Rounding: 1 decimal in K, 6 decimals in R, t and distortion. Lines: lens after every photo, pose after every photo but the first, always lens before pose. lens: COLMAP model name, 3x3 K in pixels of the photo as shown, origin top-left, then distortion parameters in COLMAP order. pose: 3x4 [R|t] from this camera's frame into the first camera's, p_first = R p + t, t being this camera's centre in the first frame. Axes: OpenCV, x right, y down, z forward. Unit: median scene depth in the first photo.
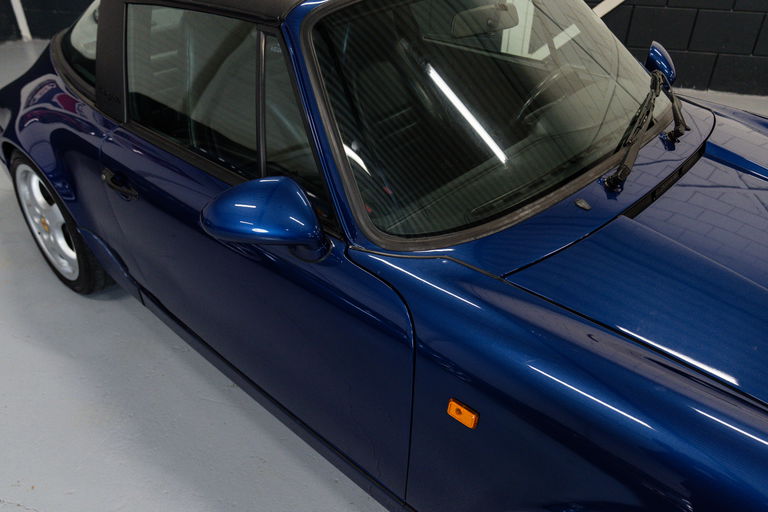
lens RADIAL K [[539.6, 0, 391.8], [0, 539.6, 250.1], [0, 0, 1]] dist [-0.019390, -0.000440]
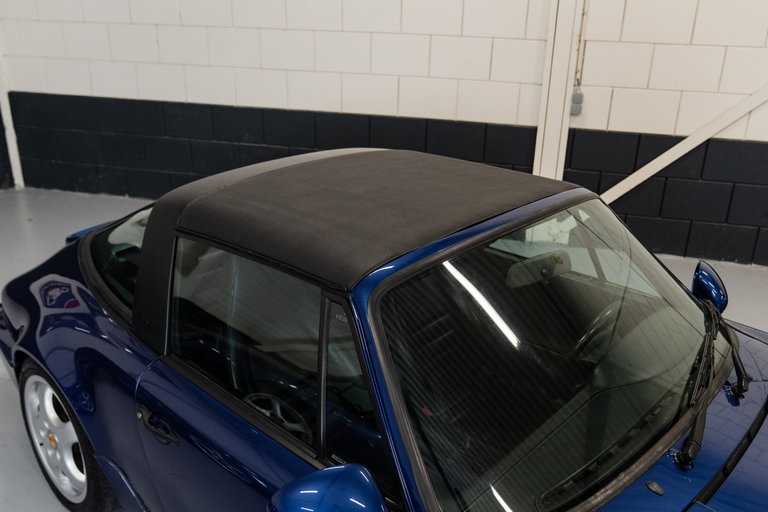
lens RADIAL K [[624.7, 0, 381.5], [0, 624.7, 249.2], [0, 0, 1]] dist [-0.011041, 0.011483]
pose [[0.999857, 0.016861, 0.001093, -0.092086], [-0.016347, 0.981681, -0.189832, -0.178149], [-0.004274, 0.189787, 0.981816, -0.113775]]
